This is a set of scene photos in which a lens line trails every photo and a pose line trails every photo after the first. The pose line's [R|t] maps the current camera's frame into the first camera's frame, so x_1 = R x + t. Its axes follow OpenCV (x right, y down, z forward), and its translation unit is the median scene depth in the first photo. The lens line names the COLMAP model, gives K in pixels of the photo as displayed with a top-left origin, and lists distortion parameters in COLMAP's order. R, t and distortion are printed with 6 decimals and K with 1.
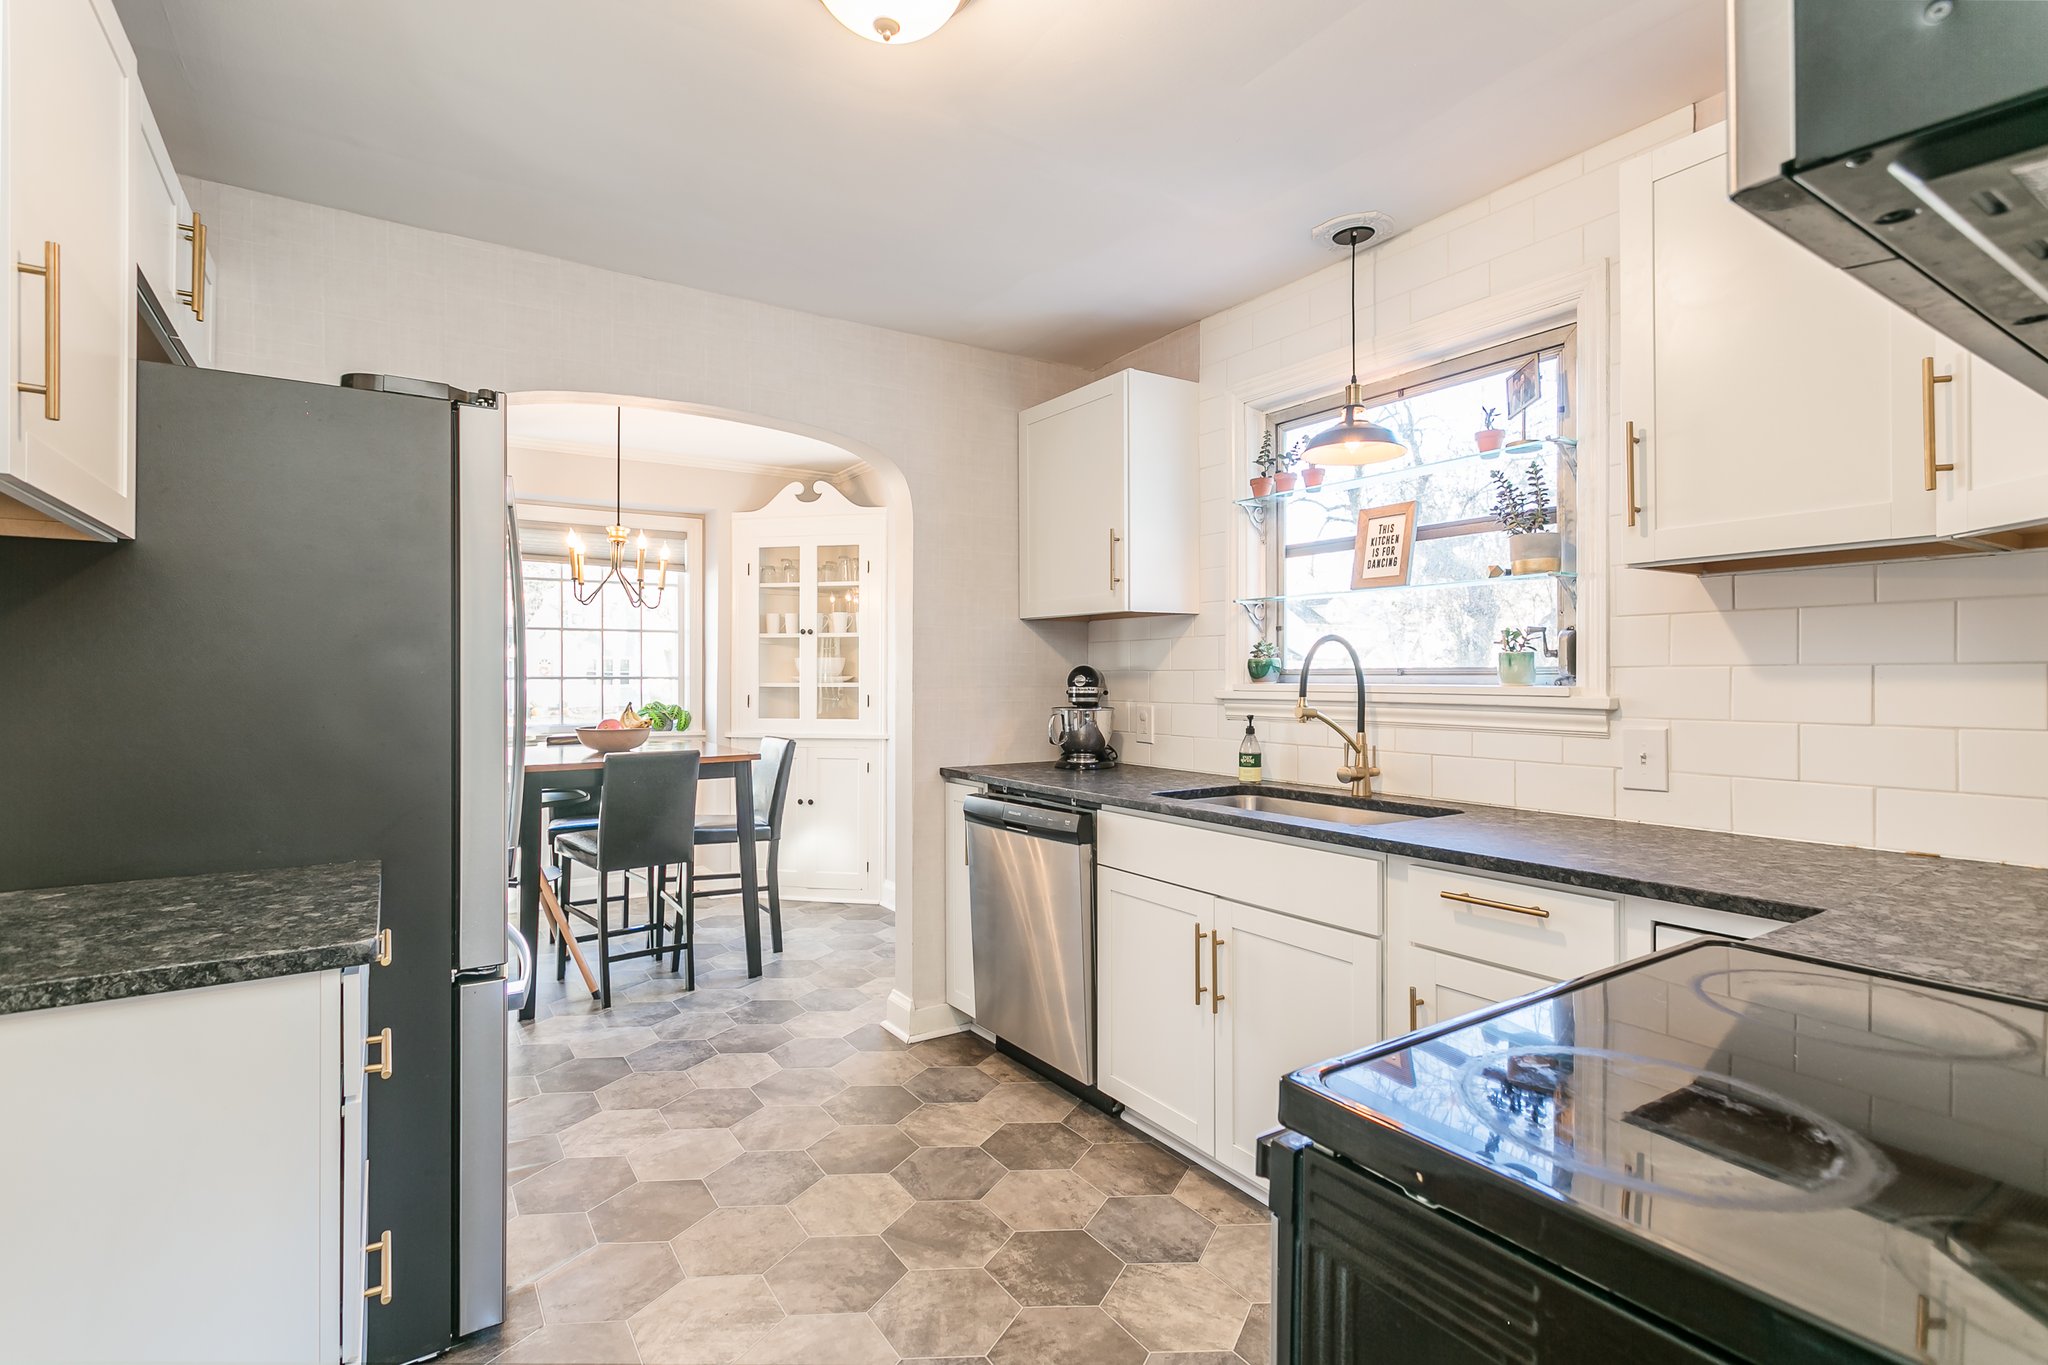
lens RADIAL K [[964.4, 0, 1028.2], [0, 964.4, 671.3], [0, 0, 1]] dist [-0.011802, 0.019389]
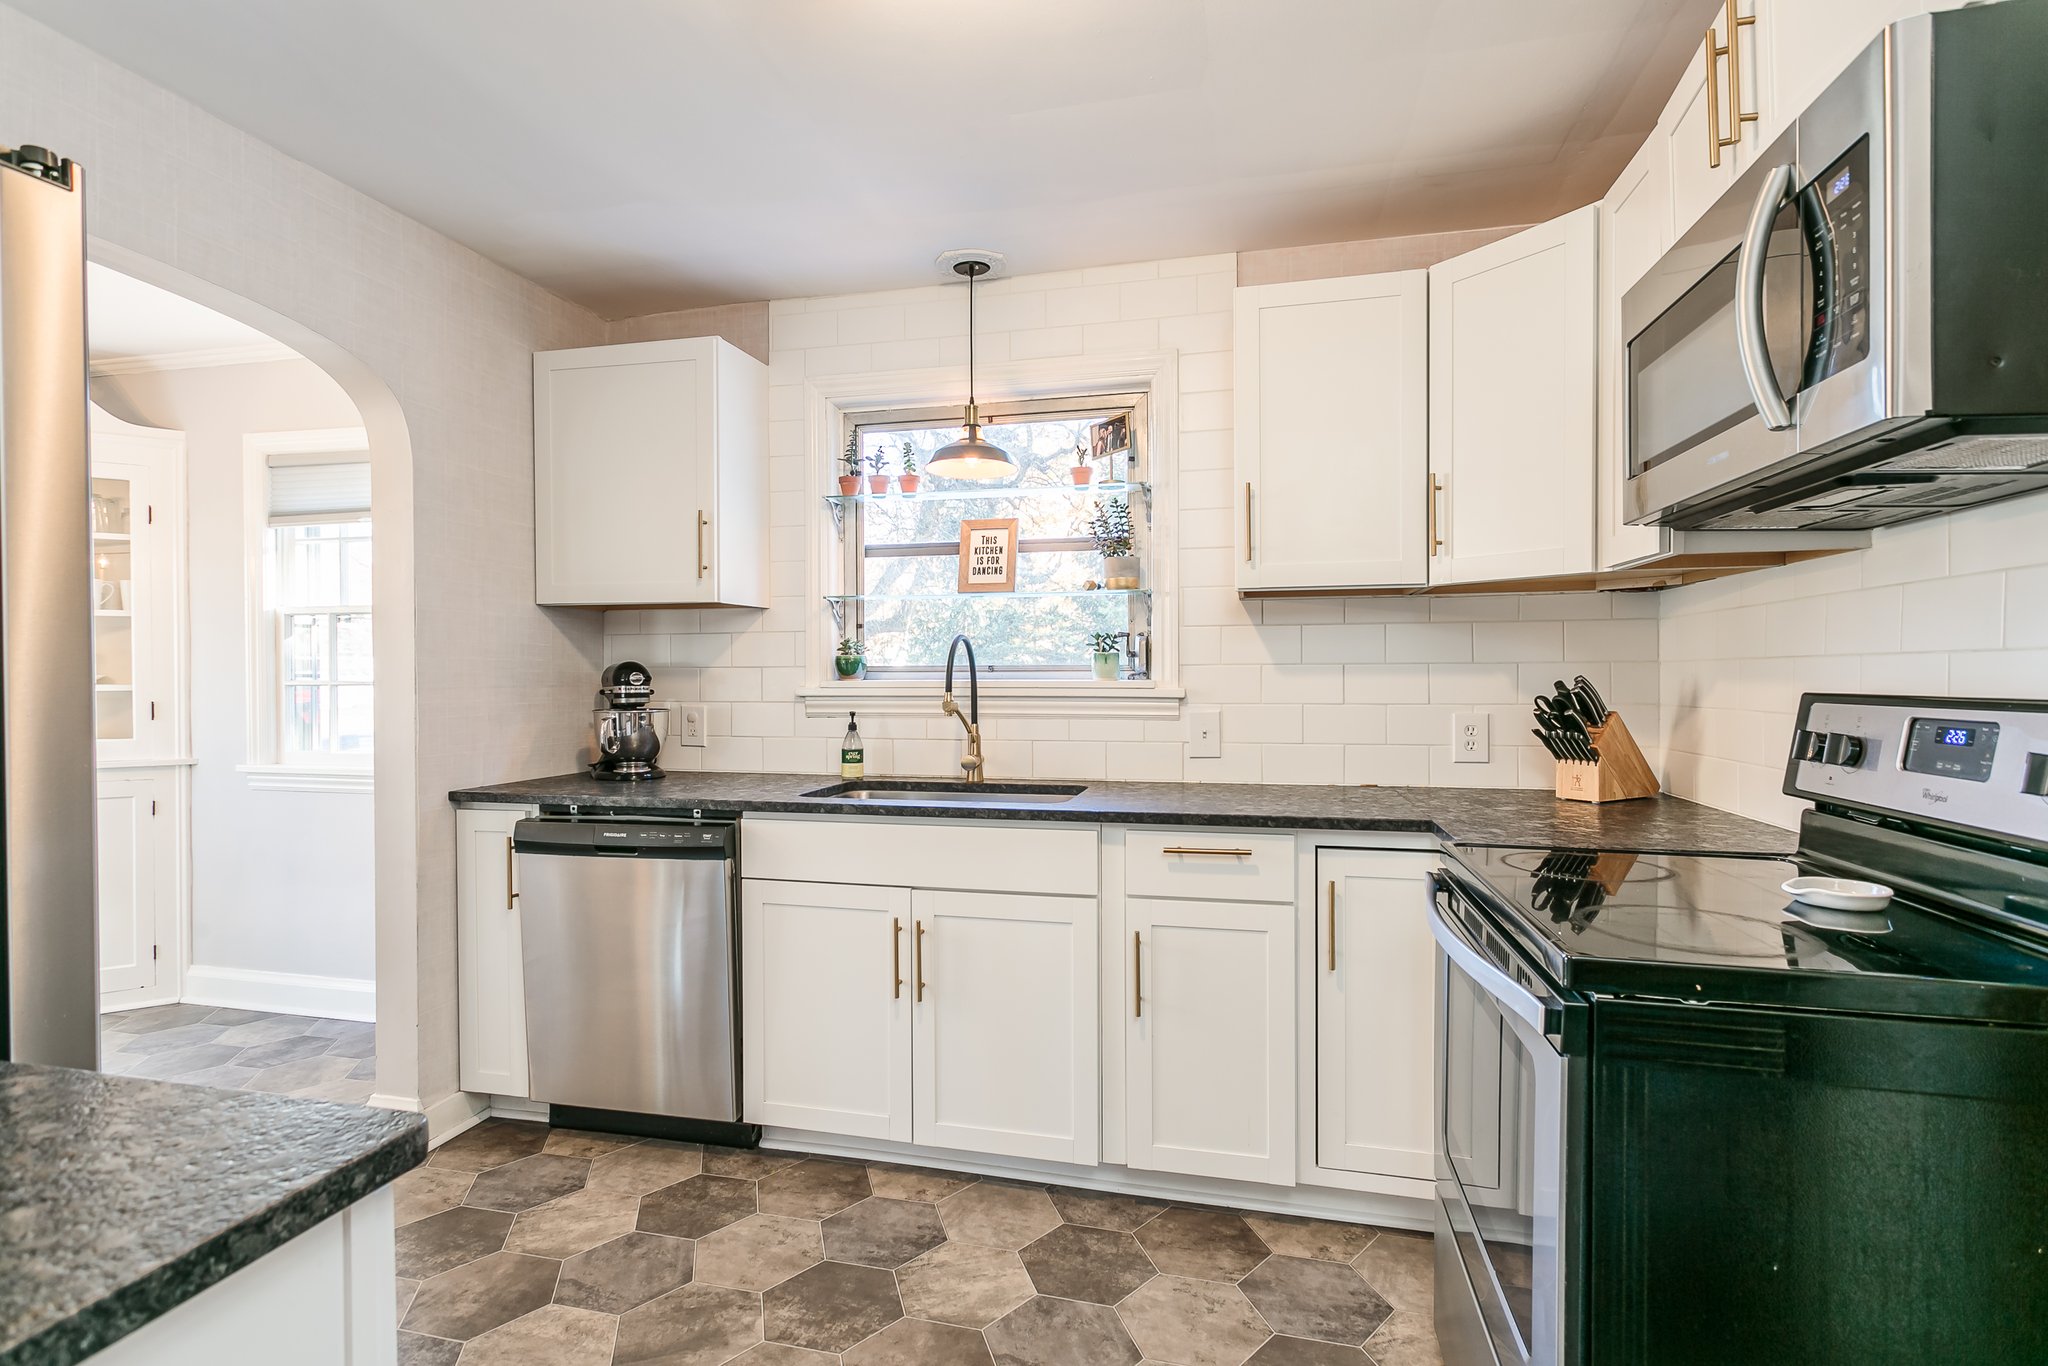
lens RADIAL K [[974.7, 0, 1024.0], [0, 974.7, 683.0], [0, 0, 1]] dist [-0.004705, 0.009466]
pose [[0.737460, -0.007851, 0.675345, -0.355896], [-0.001149, 0.999916, 0.012879, 0.002467], [-0.675390, -0.010274, 0.737389, 0.139231]]
